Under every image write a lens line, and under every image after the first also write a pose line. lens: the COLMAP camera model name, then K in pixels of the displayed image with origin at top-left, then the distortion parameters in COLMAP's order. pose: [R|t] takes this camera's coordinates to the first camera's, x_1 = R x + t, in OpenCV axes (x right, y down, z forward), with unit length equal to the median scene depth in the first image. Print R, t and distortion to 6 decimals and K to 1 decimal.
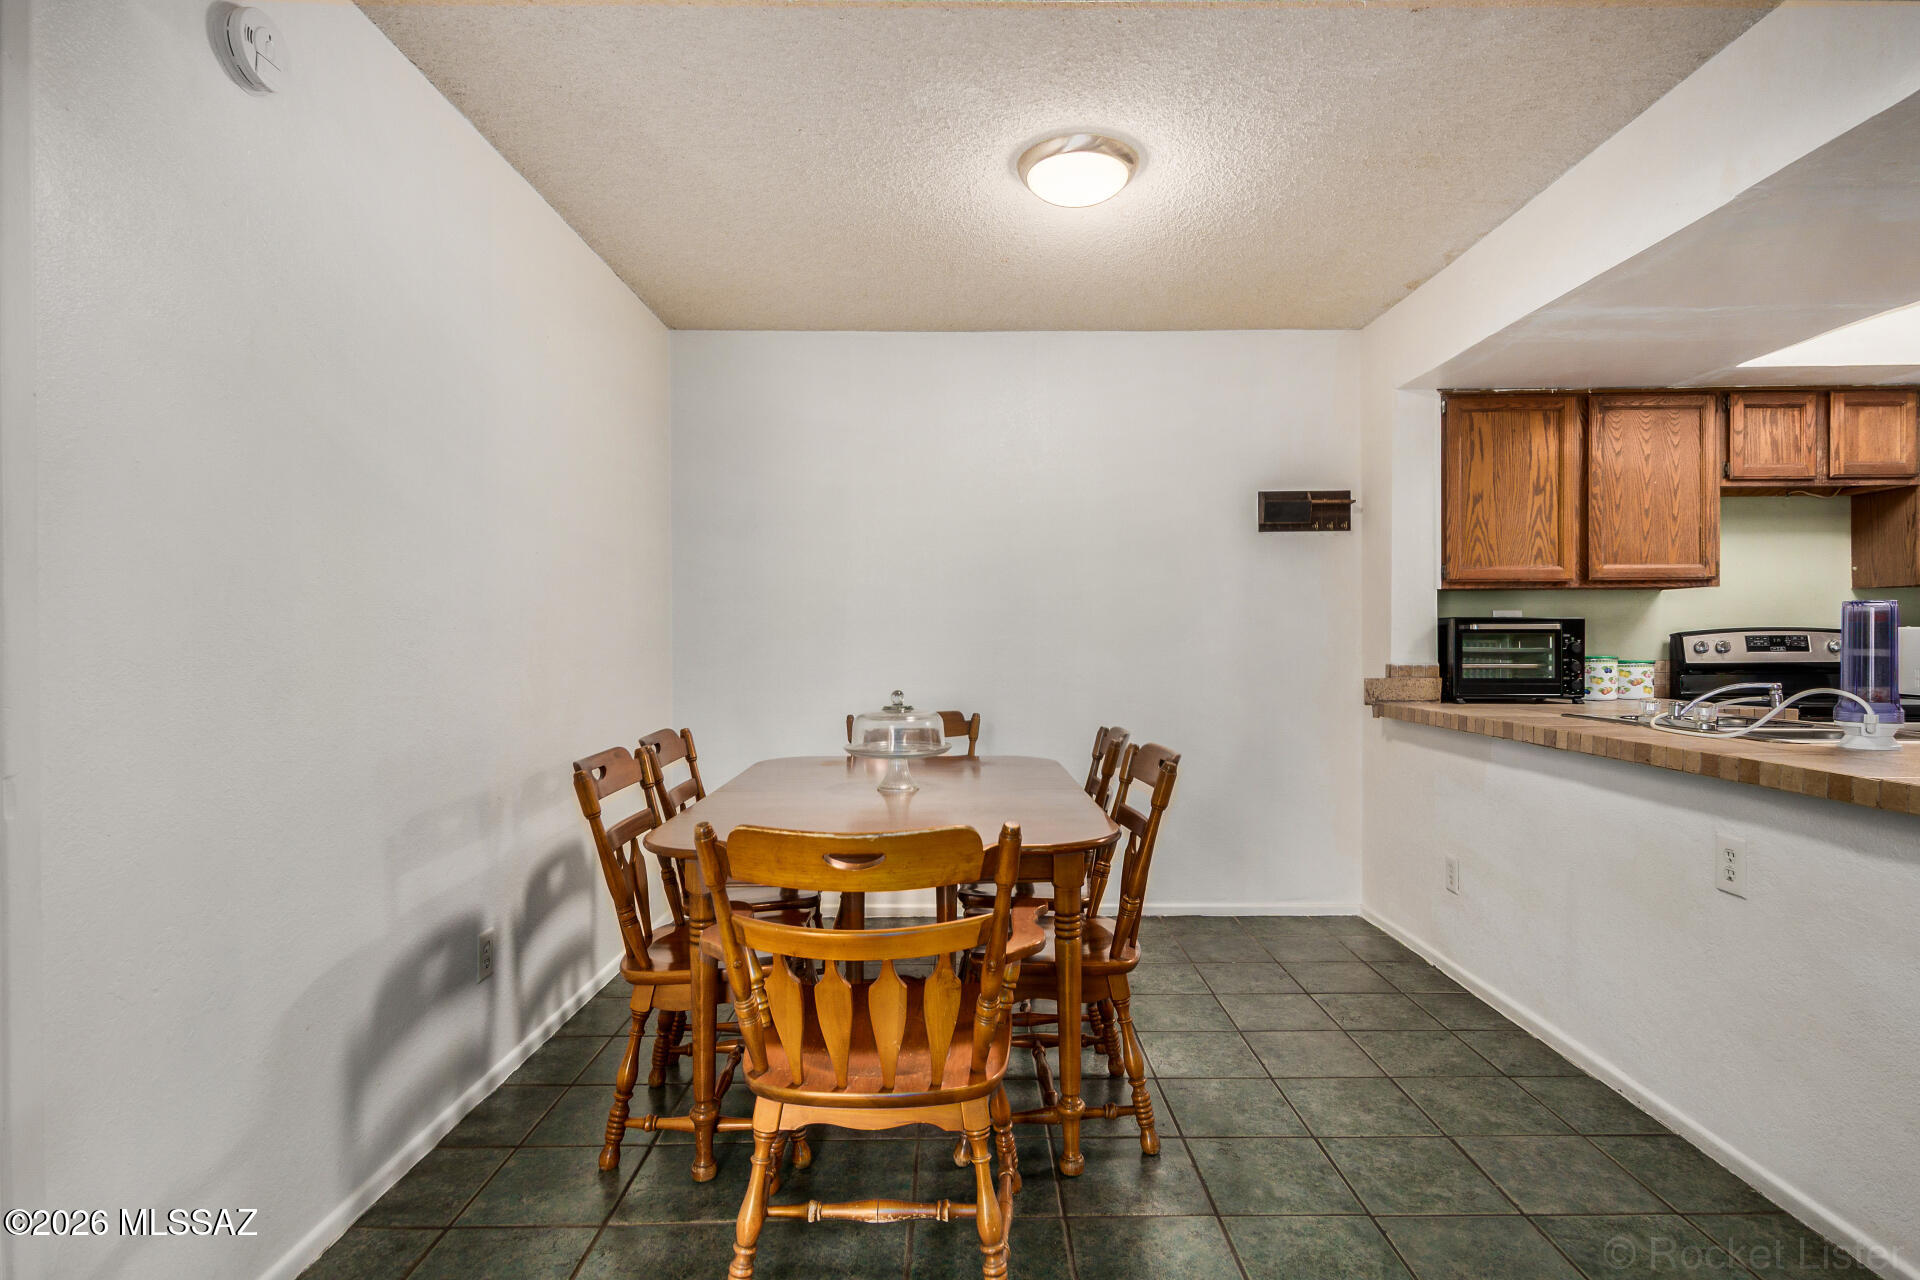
lens RADIAL K [[966.2, 0, 958.8], [0, 966.2, 645.6], [0, 0, 1]] dist [0.000342, -0.002703]
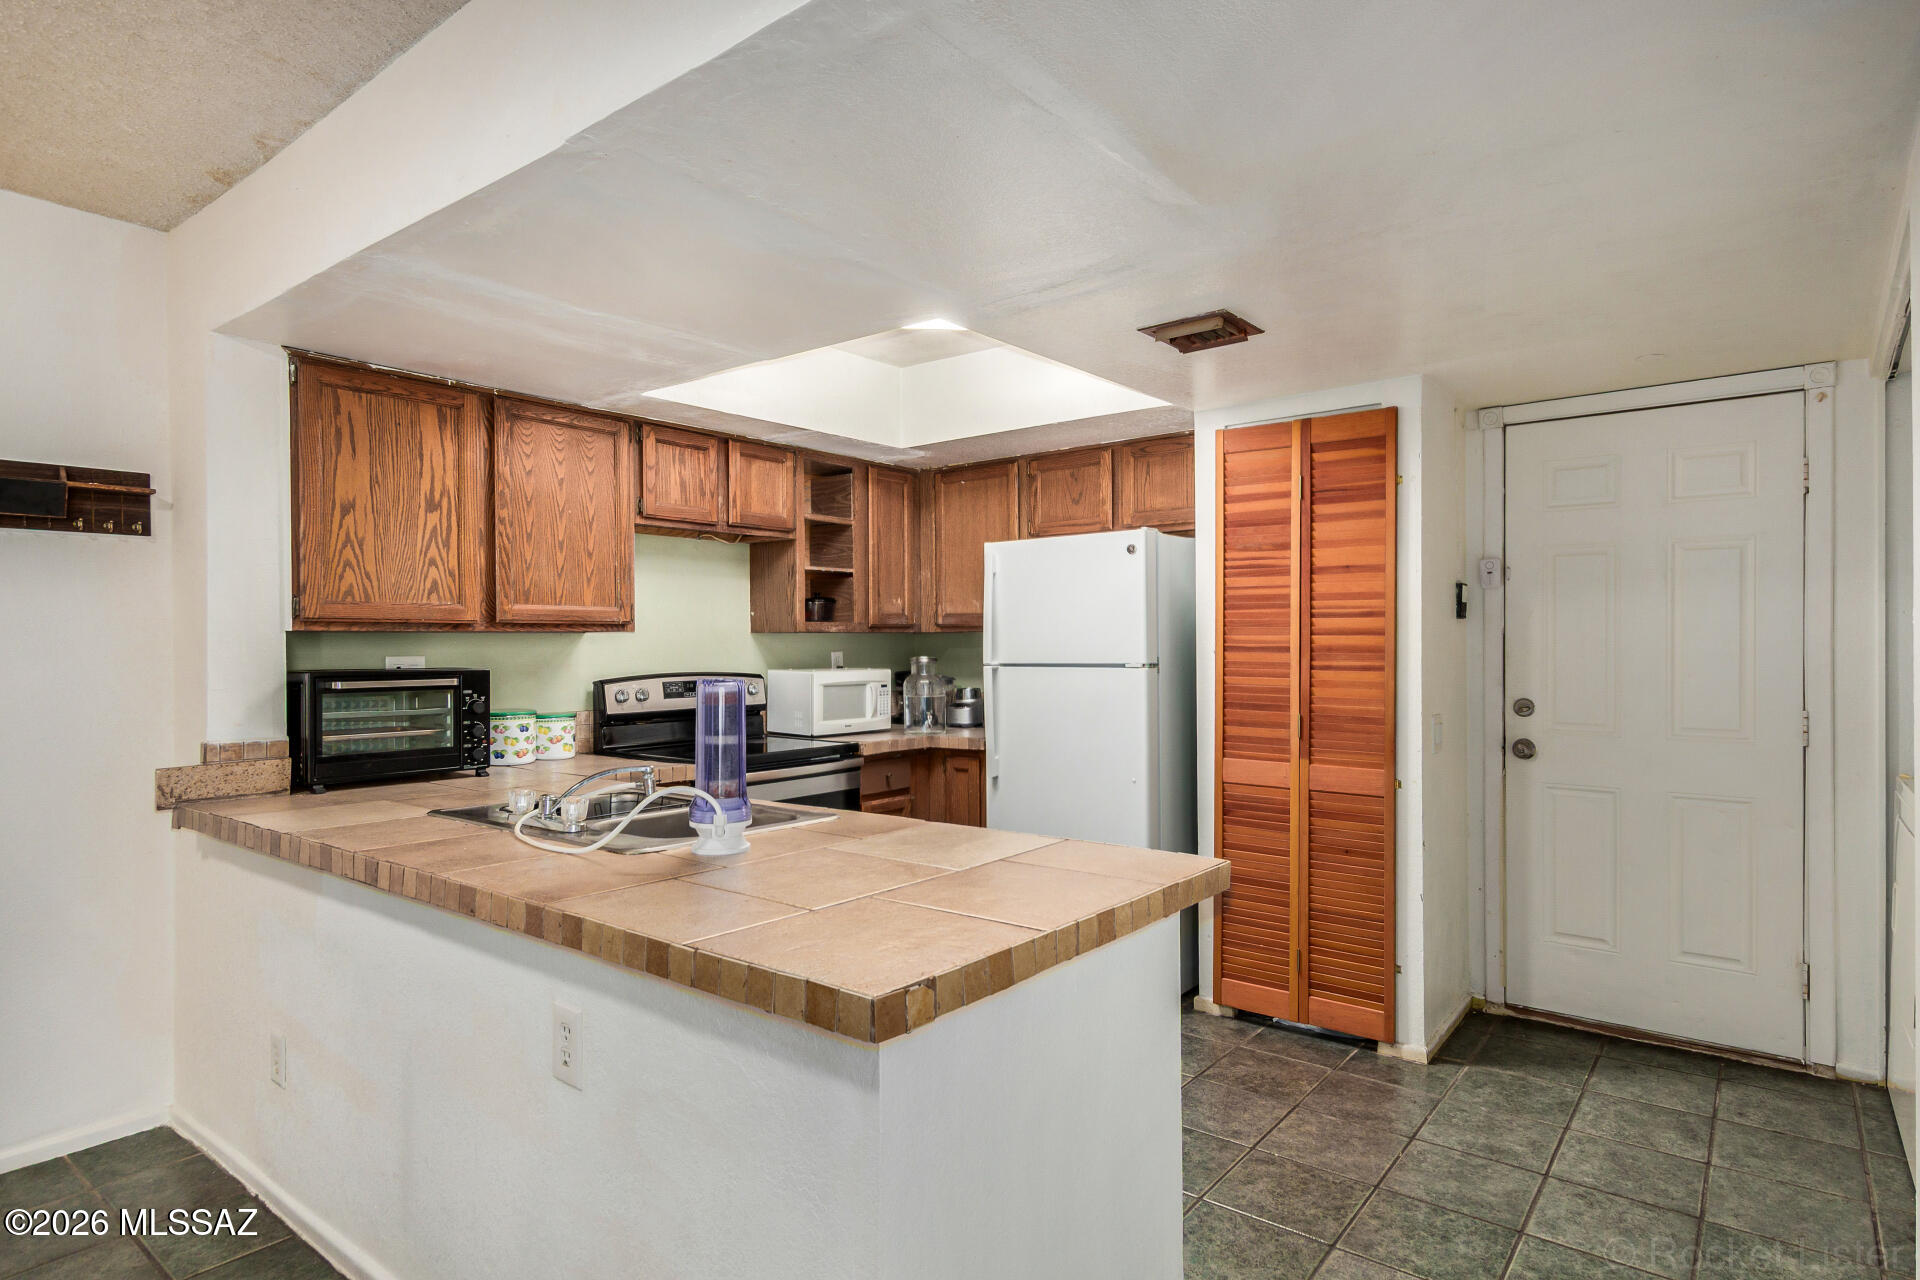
lens RADIAL K [[1035.3, 0, 972.0], [0, 1035.3, 647.9], [0, 0, 1]] dist [0.018393, 0.000587]
pose [[0.603162, -0.002163, 0.797616, 0.192639], [0.008092, 0.999961, -0.003408, -0.039876], [-0.797577, 0.008510, 0.603157, 0.146516]]
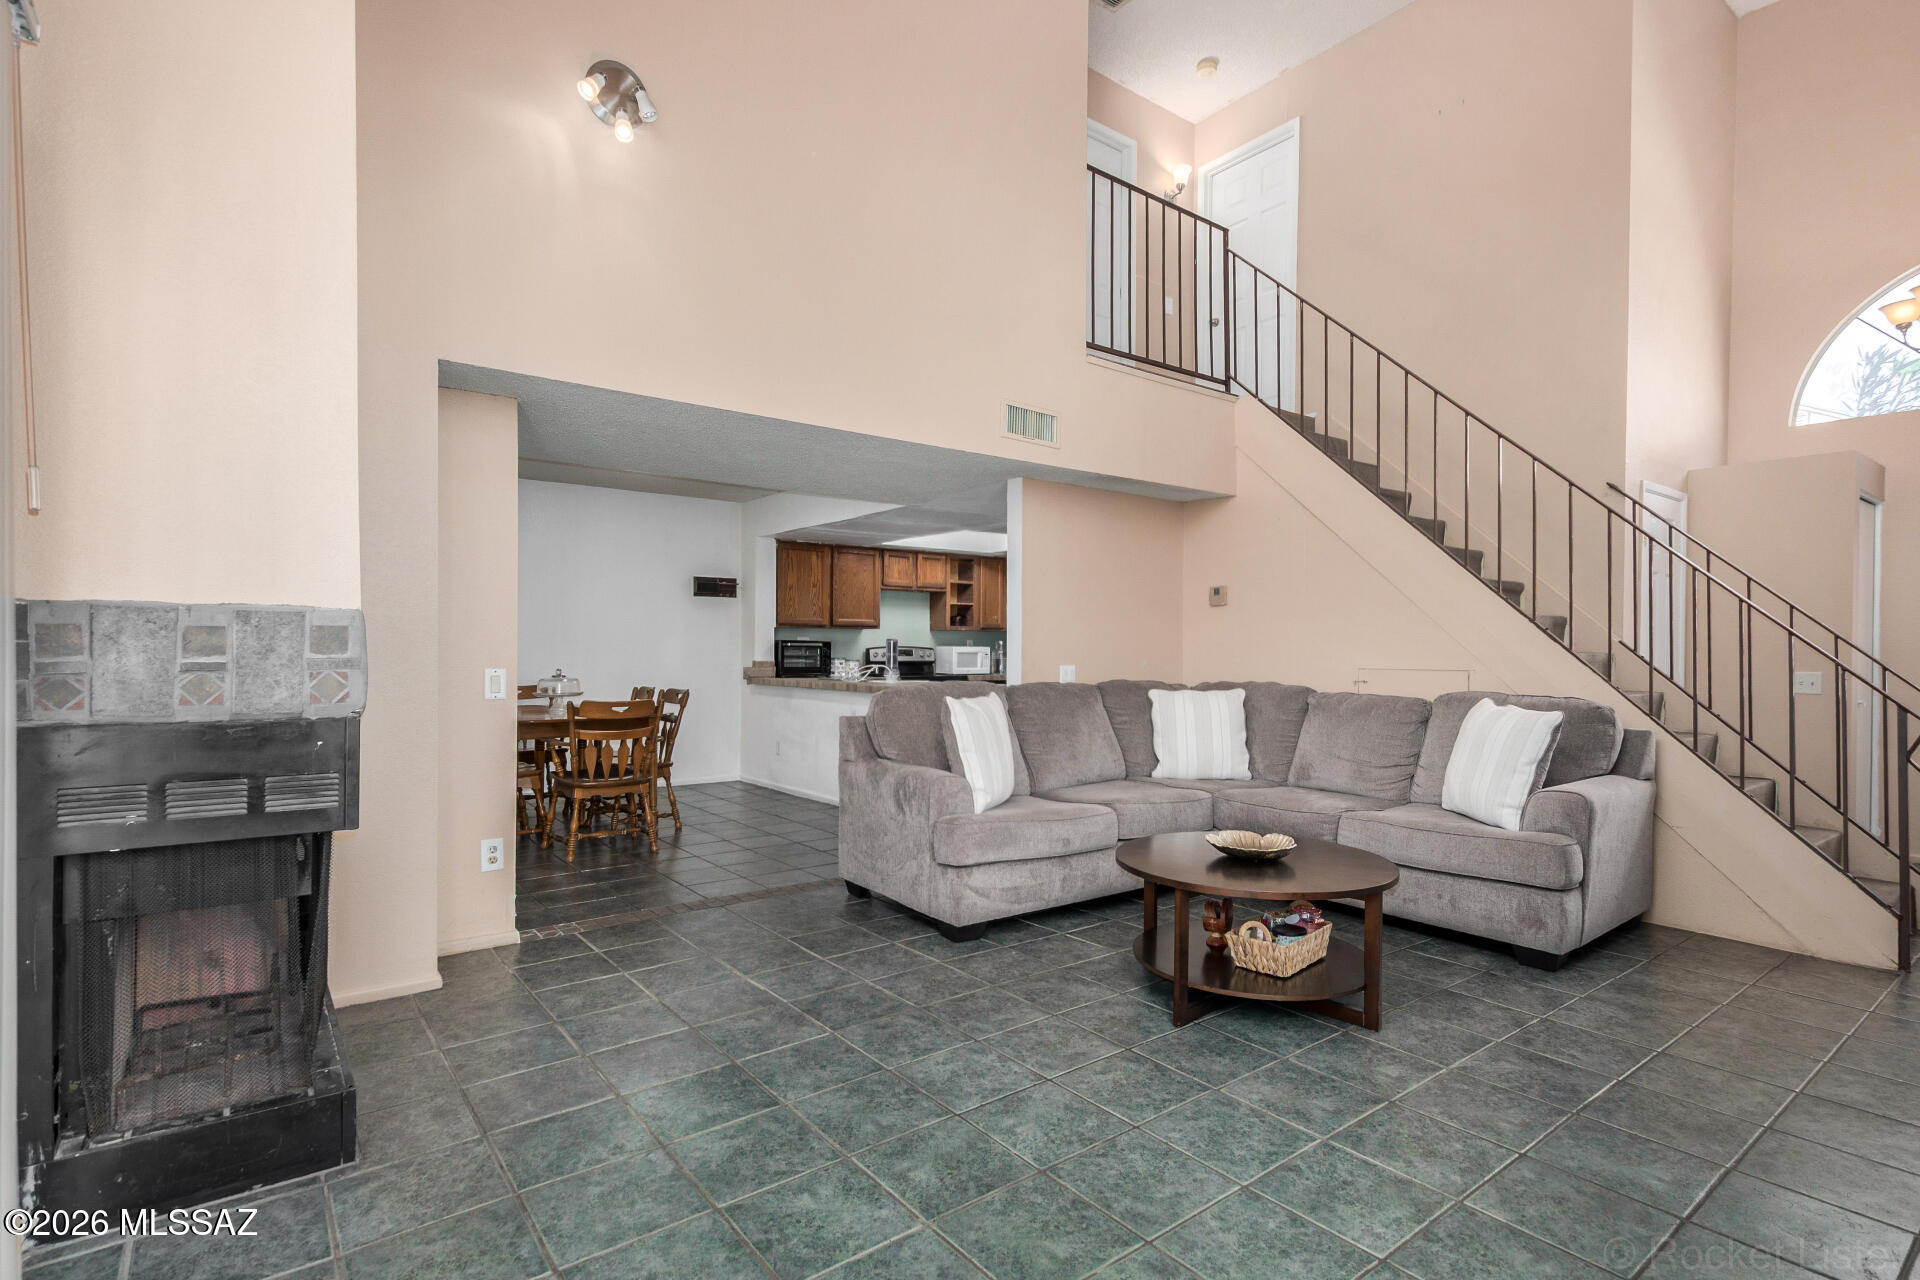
lens RADIAL K [[908.5, 0, 964.8], [0, 908.5, 652.4], [0, 0, 1]] dist [0.002796, -0.002043]
pose [[0.789057, 0.008570, 0.614261, -0.455355], [-0.005280, 0.999960, -0.007169, 0.013006], [-0.614298, 0.002413, 0.789071, -0.945650]]
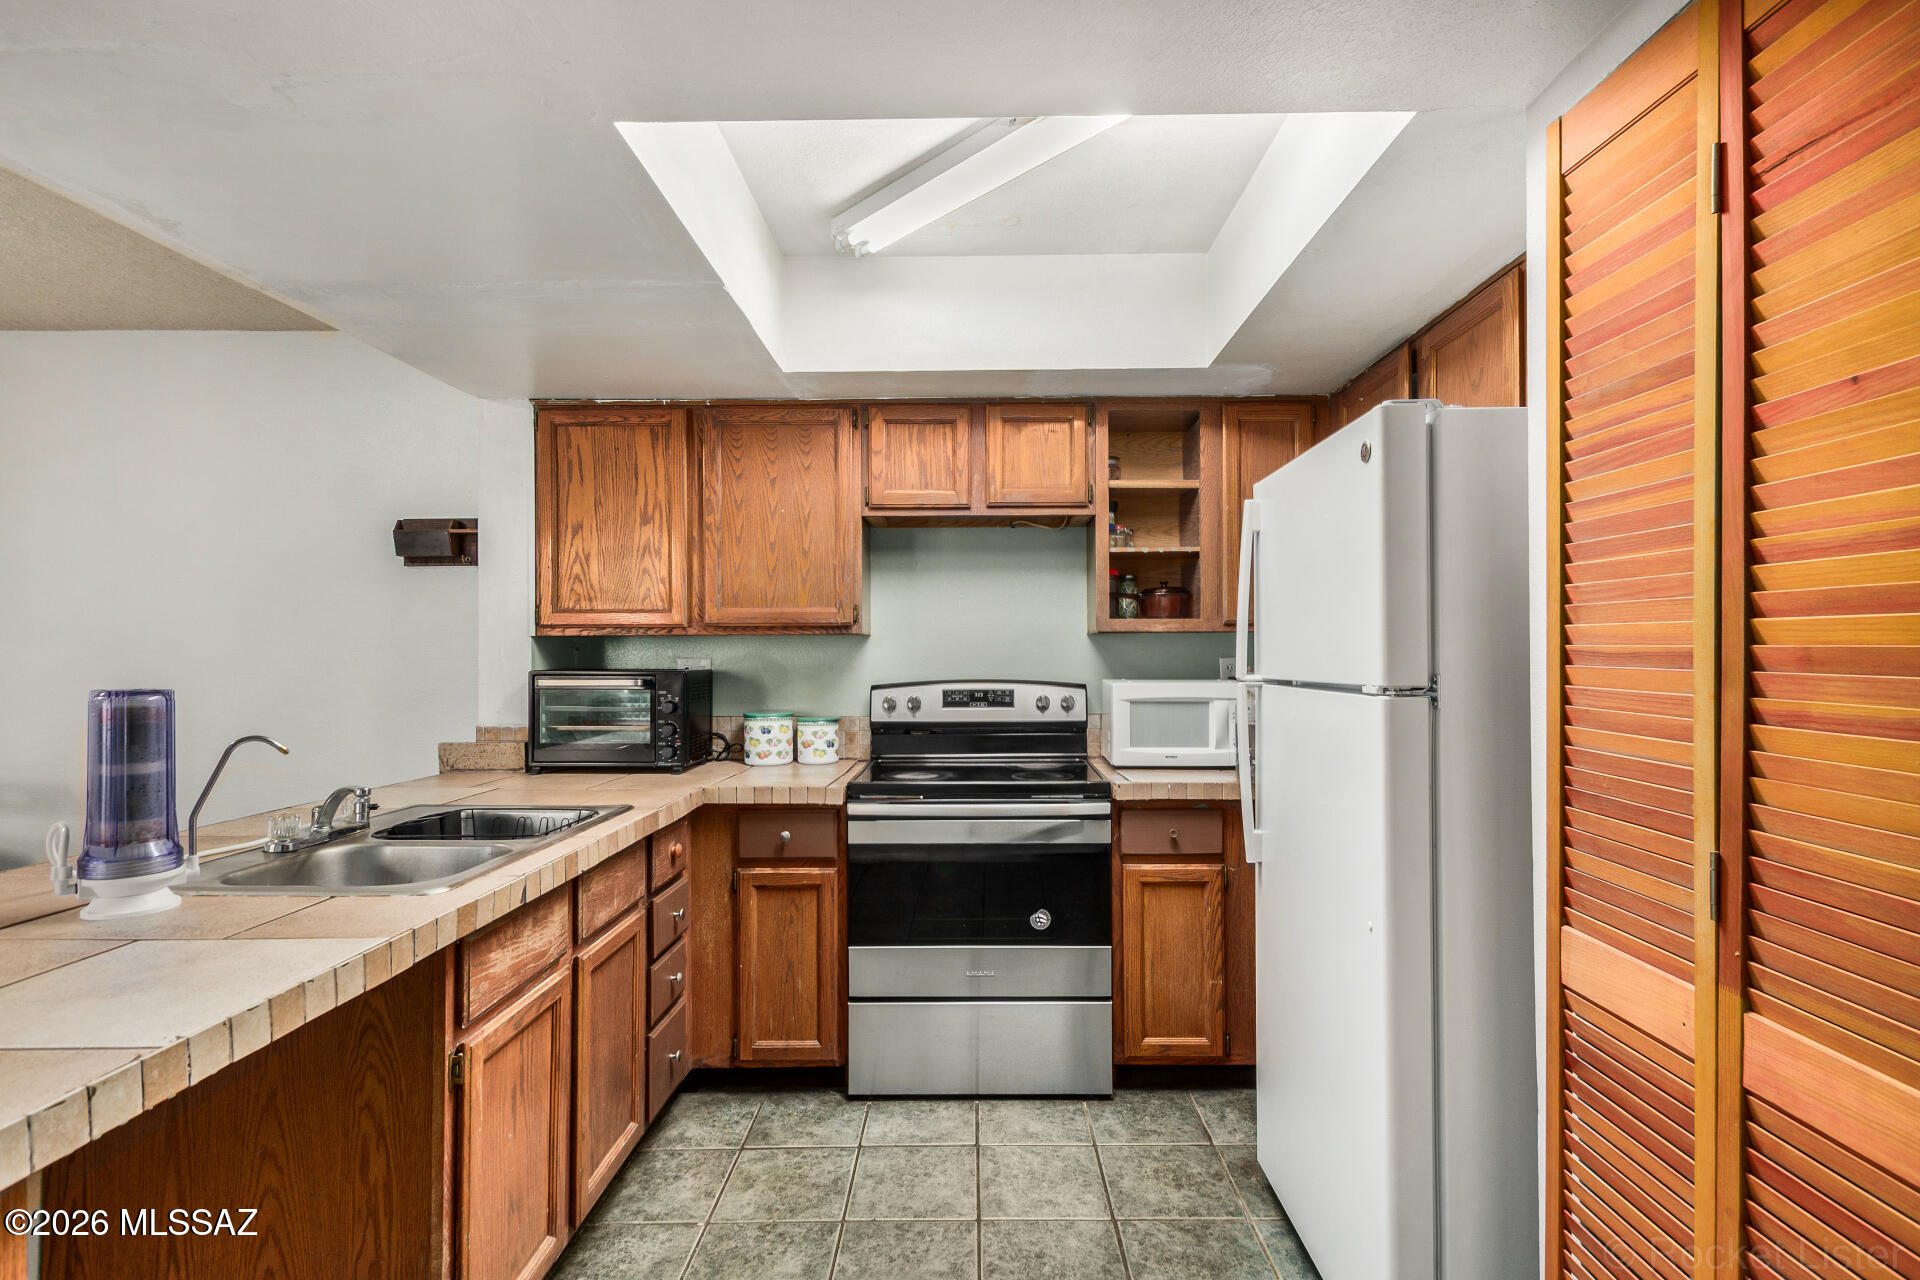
lens RADIAL K [[908.5, 0, 994.6], [0, 908.5, 643.9], [0, 0, 1]] dist [0.002796, -0.002043]
pose [[0.999744, 0.001243, 0.022597, 0.888116], [-0.000884, 0.999873, -0.015895, -0.039887], [-0.022614, 0.015871, 0.999618, 0.201919]]
